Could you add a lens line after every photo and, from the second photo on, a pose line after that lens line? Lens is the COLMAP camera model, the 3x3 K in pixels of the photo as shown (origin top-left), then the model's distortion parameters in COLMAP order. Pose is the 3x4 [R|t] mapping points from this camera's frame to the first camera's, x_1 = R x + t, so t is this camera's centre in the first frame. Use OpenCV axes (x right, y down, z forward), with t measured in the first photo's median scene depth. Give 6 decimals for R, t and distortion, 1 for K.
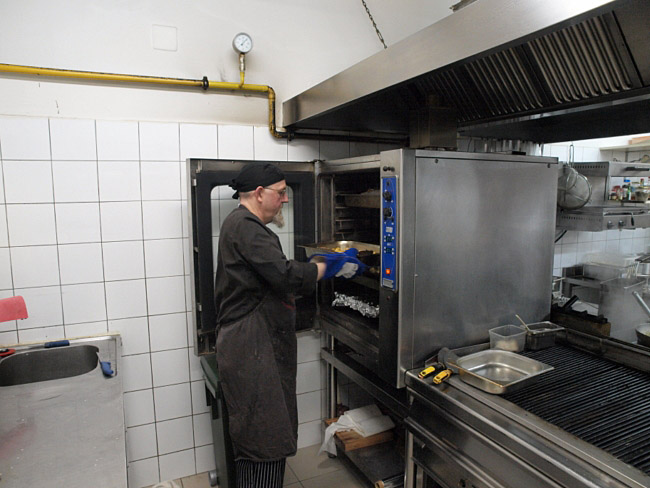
lens RADIAL K [[452.1, 0, 323.5], [0, 452.1, 247.9], [0, 0, 1]] dist [-0.142440, 0.126269]
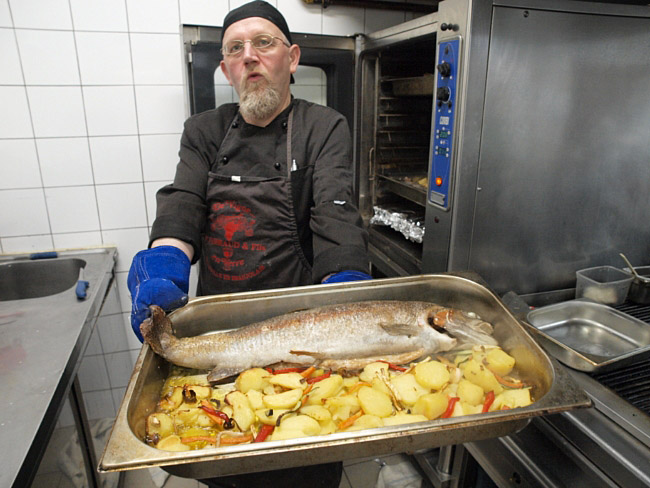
lens RADIAL K [[452.1, 0, 323.5], [0, 452.1, 247.9], [0, 0, 1]] dist [-0.142440, 0.126269]
pose [[0.989432, 0.056088, -0.133710, 0.060313], [-0.029210, 0.980351, 0.195088, 0.021770], [0.142025, -0.189121, 0.971629, 0.259804]]
